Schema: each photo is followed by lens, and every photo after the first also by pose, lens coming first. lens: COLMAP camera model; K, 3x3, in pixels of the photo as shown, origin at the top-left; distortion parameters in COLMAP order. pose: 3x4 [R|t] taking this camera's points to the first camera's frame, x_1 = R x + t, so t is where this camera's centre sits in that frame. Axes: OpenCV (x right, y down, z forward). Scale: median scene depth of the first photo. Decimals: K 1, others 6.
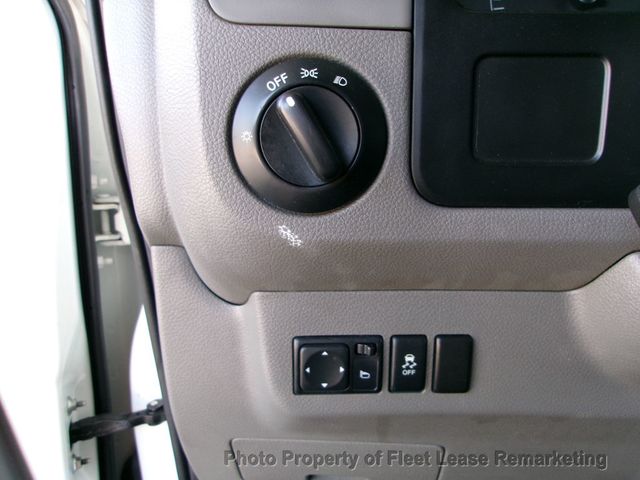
lens RADIAL K [[503.7, 0, 320.0], [0, 503.7, 240.0], [0, 0, 1]] dist [-0.061264, 0.117750]
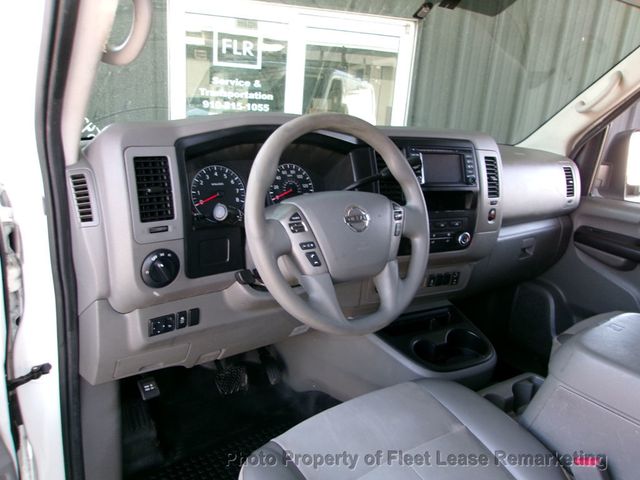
lens RADIAL K [[503.7, 0, 320.0], [0, 503.7, 240.0], [0, 0, 1]] dist [-0.061264, 0.117750]
pose [[0.764841, -0.125138, 0.631949, -1.183839], [0.044437, 0.988864, 0.142033, -0.726237], [-0.642685, -0.080551, 0.761884, -2.133559]]
